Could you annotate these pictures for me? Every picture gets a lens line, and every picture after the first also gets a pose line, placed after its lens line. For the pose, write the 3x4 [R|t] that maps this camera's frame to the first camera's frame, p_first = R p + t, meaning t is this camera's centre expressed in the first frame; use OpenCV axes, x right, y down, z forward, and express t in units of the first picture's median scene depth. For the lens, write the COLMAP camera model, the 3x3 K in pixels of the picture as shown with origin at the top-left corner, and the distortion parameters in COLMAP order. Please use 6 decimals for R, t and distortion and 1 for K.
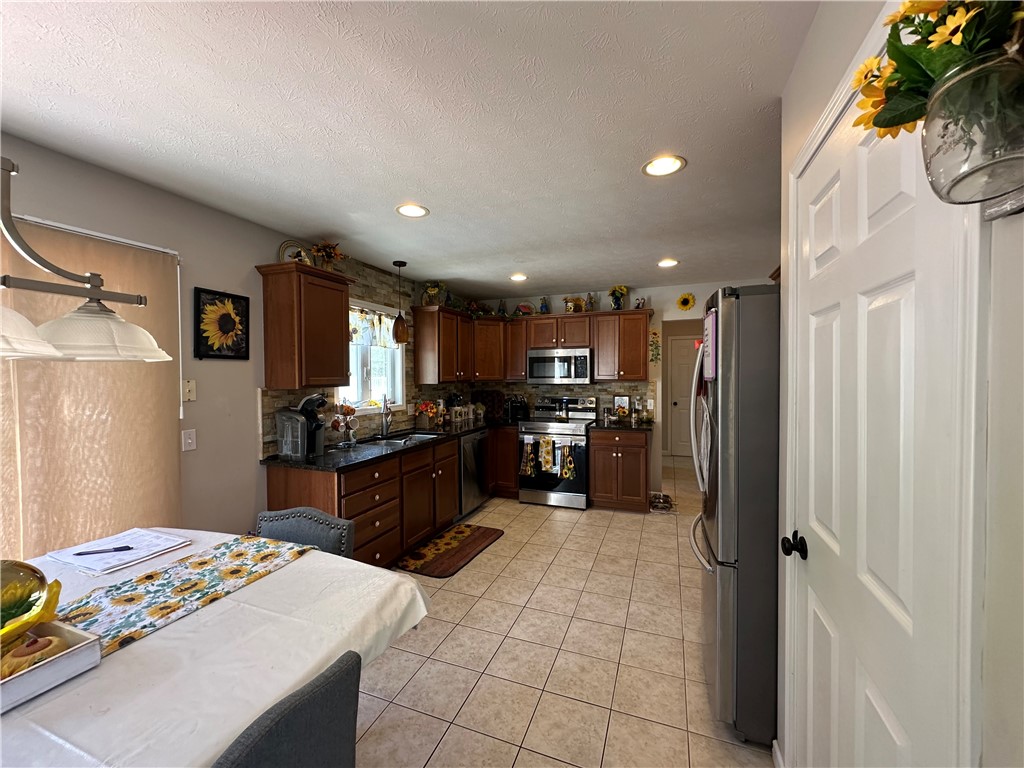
lens RADIAL K [[408.1, 0, 510.3], [0, 408.1, 385.0], [0, 0, 1]] dist [-0.003889, 0.000036]
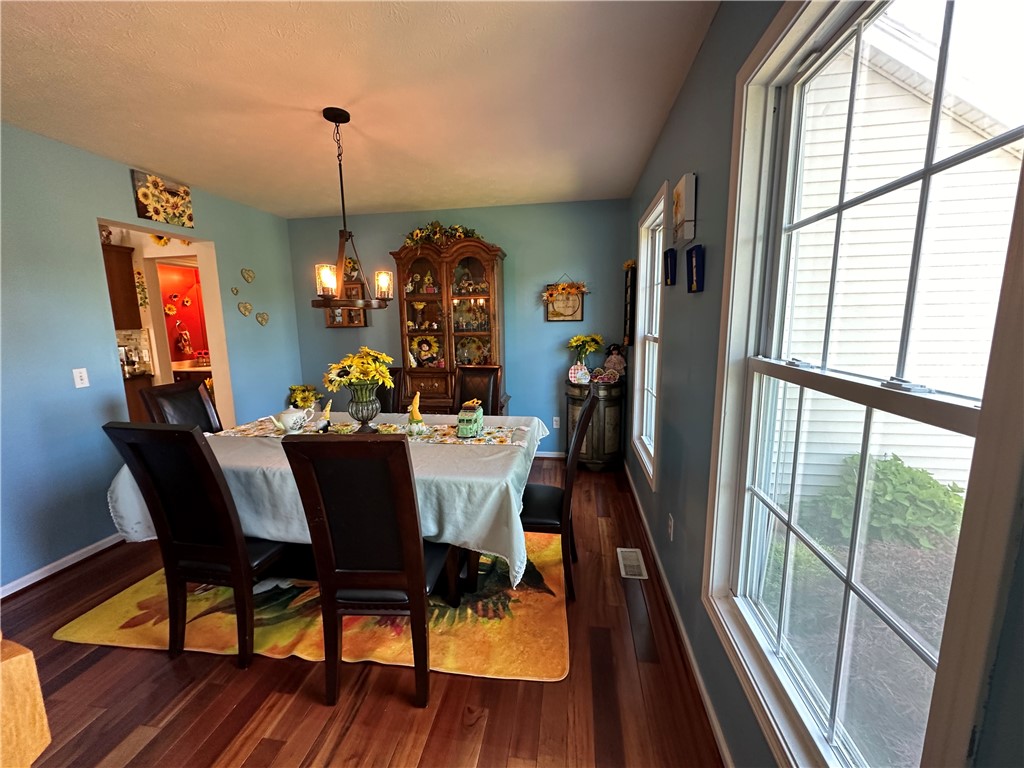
lens RADIAL K [[408.1, 0, 510.2], [0, 408.1, 382.3], [0, 0, 1]] dist [-0.003889, 0.000036]
pose [[0.974870, -0.043379, 0.218510, 1.787368], [0.015991, 0.991954, 0.125584, 0.014796], [-0.222200, -0.118933, 0.967720, -0.073164]]
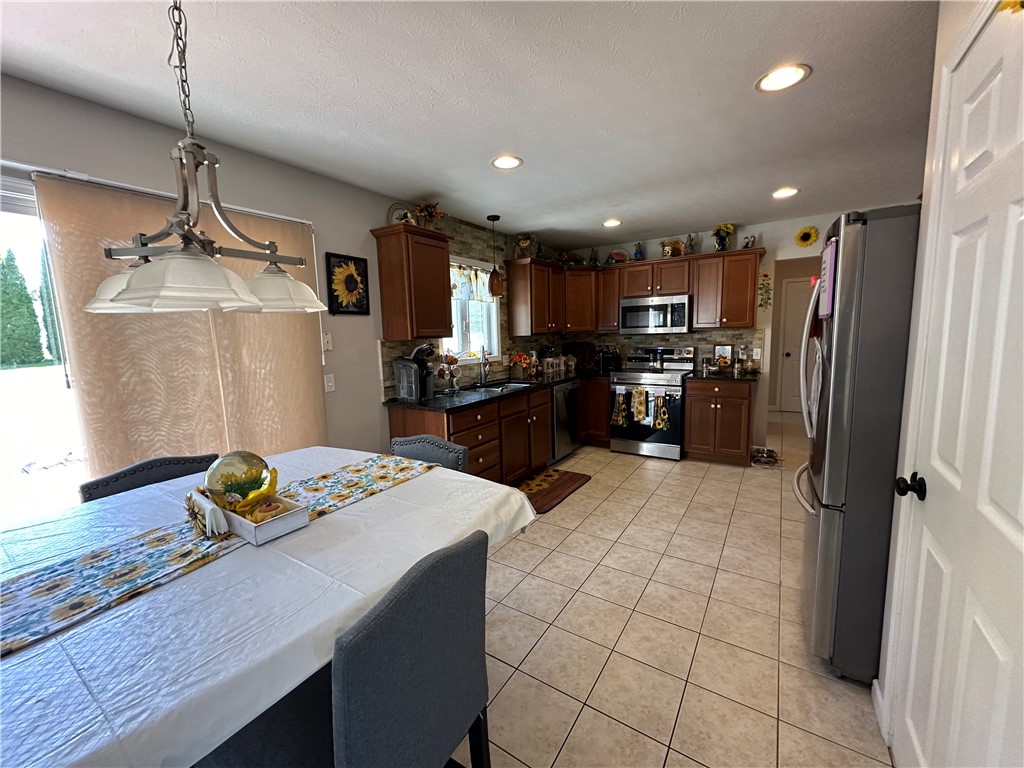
lens RADIAL K [[408.1, 0, 510.0], [0, 408.1, 385.1], [0, 0, 1]] dist [-0.003889, 0.000036]
pose [[0.976541, 0.005406, -0.215266, -0.008894], [0.017622, 0.994325, 0.104916, 0.022296], [0.214611, -0.106248, 0.970903, -0.053187]]
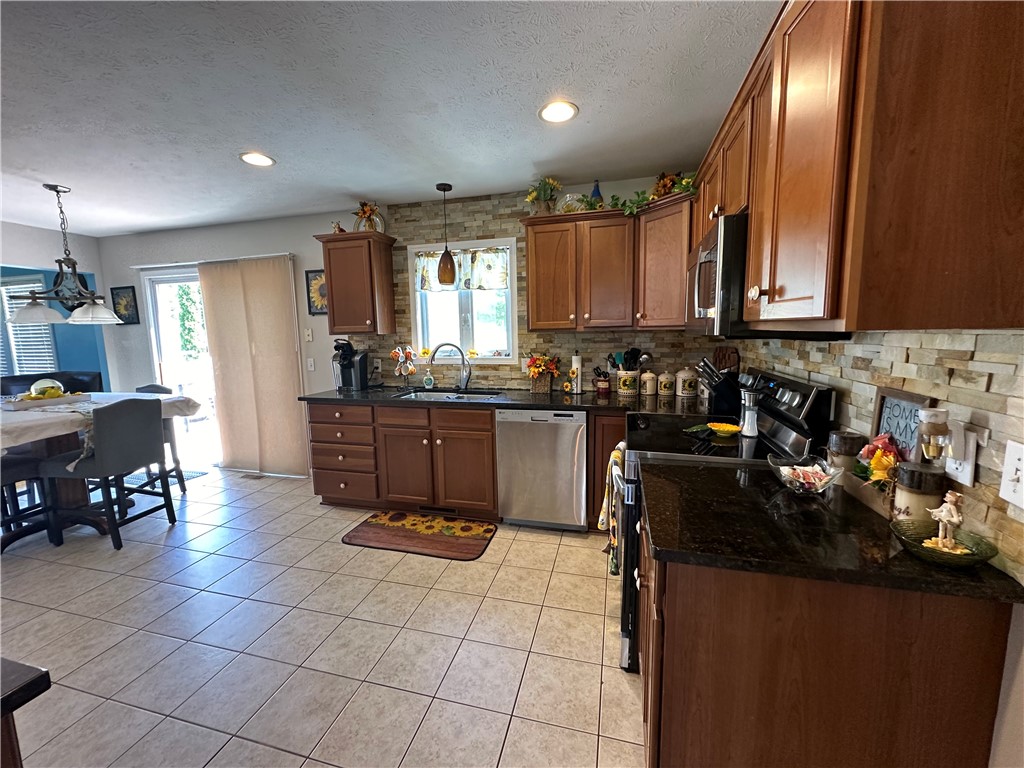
lens RADIAL K [[408.1, 0, 512.3], [0, 408.1, 385.0], [0, 0, 1]] dist [-0.003889, 0.000036]
pose [[0.115804, 0.133057, -0.984320, 0.916233], [-0.007938, 0.991079, 0.133037, -0.011718], [0.993240, -0.007593, 0.115827, 1.530790]]
